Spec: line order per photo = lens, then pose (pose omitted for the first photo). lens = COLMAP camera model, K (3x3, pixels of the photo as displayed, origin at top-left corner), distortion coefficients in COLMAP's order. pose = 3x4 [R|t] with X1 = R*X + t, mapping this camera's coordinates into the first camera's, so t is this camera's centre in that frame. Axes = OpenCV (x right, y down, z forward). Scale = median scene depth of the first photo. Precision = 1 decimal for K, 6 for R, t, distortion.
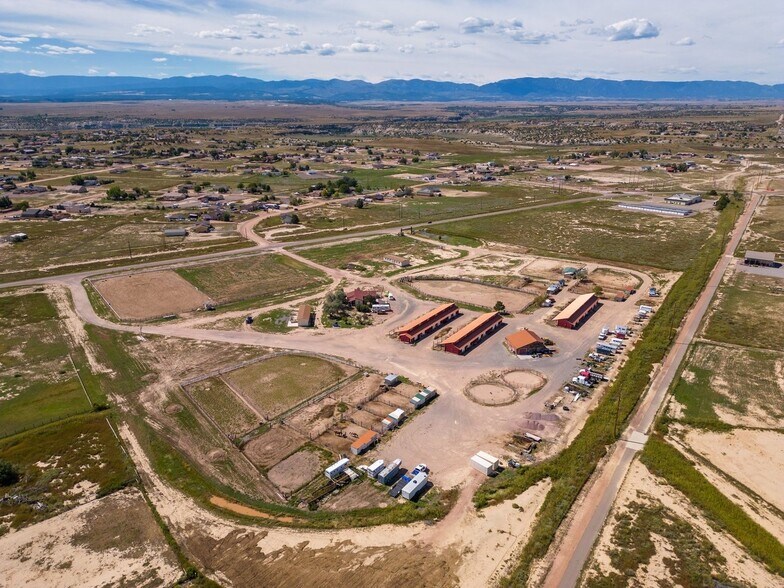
lens RADIAL K [[550.1, 0, 392.5], [0, 550.1, 291.7], [0, 0, 1]] dist [0.059628, -0.041540]
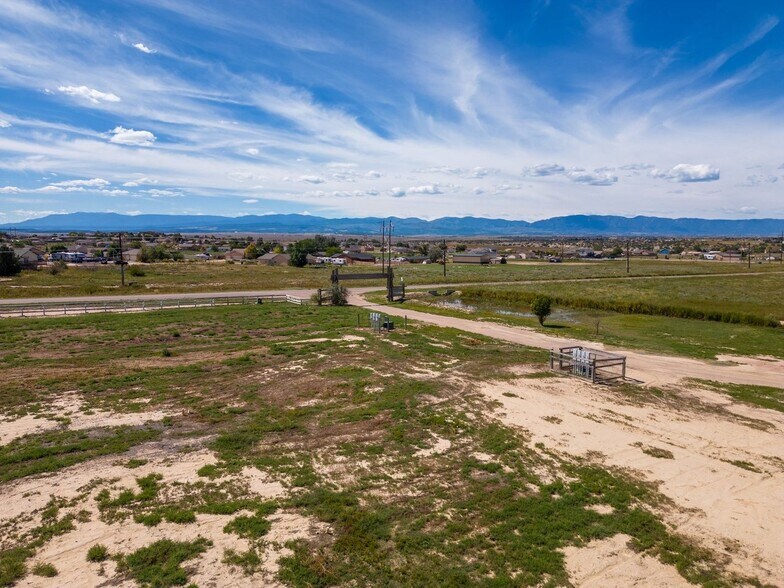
lens RADIAL K [[550.1, 0, 392.5], [0, 550.1, 291.7], [0, 0, 1]] dist [0.059628, -0.041540]
pose [[0.995245, 0.015860, -0.096099, 0.100046], [-0.037642, 0.972623, -0.229321, -0.110353], [0.089831, 0.231848, 0.968595, 1.424885]]
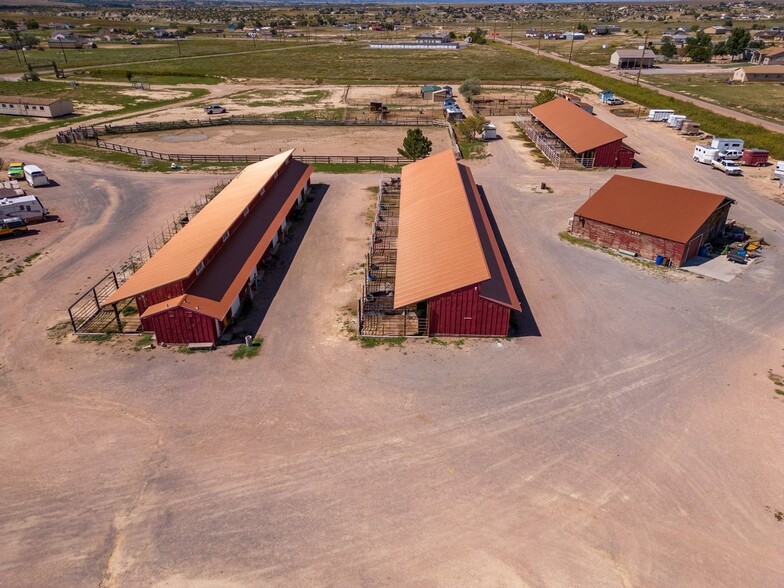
lens RADIAL K [[550.1, 0, 392.5], [0, 550.1, 291.7], [0, 0, 1]] dist [0.059628, -0.041540]
pose [[0.839610, -0.245158, 0.484718, -0.003784], [0.171482, 0.966352, 0.191722, 0.049253], [-0.515411, -0.077851, 0.853400, 0.768839]]
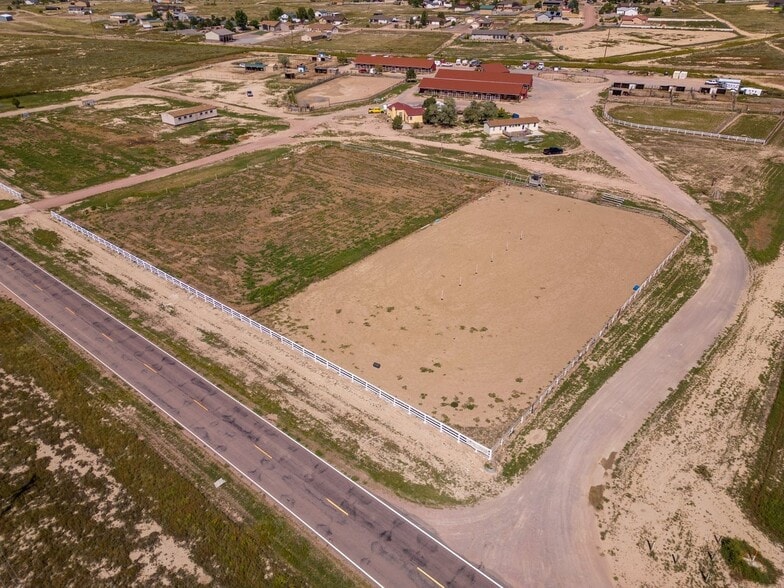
lens RADIAL K [[550.1, 0, 392.5], [0, 550.1, 291.7], [0, 0, 1]] dist [0.059628, -0.041540]
pose [[-0.225368, -0.497617, 0.837607, -0.854239], [0.310195, 0.778337, 0.545867, -0.231747], [-0.923574, 0.382843, -0.021054, 1.289278]]
